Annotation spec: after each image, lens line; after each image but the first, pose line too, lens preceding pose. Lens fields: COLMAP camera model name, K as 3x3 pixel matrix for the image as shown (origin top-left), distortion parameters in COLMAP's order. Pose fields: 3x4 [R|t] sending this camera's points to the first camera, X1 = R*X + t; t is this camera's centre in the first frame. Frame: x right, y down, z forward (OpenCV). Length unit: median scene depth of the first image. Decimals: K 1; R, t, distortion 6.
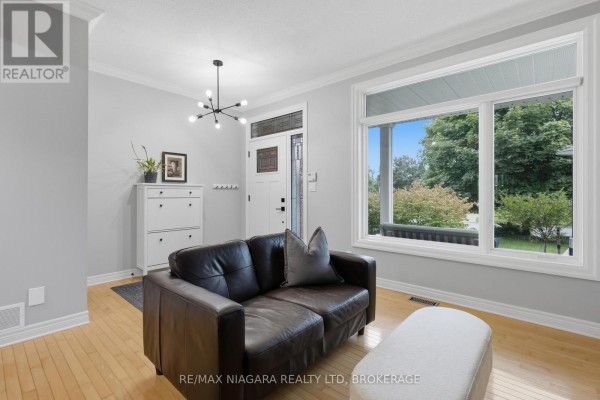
lens RADIAL K [[275.3, 0, 299.9], [0, 275.3, 193.5], [0, 0, 1]] dist [-0.003660, -0.001997]
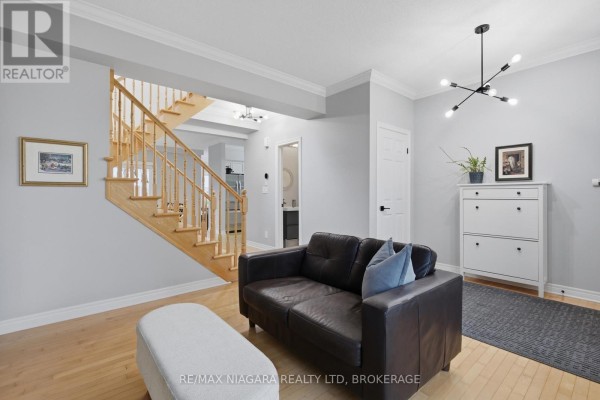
lens RADIAL K [[275.3, 0, 300.5], [0, 275.3, 198.4], [0, 0, 1]] dist [-0.003660, -0.001997]
pose [[-0.156987, 0.017034, -0.987454, 0.467278], [-0.001394, 0.999846, 0.017469, -0.001338], [0.987600, 0.004119, -0.156940, 0.505188]]
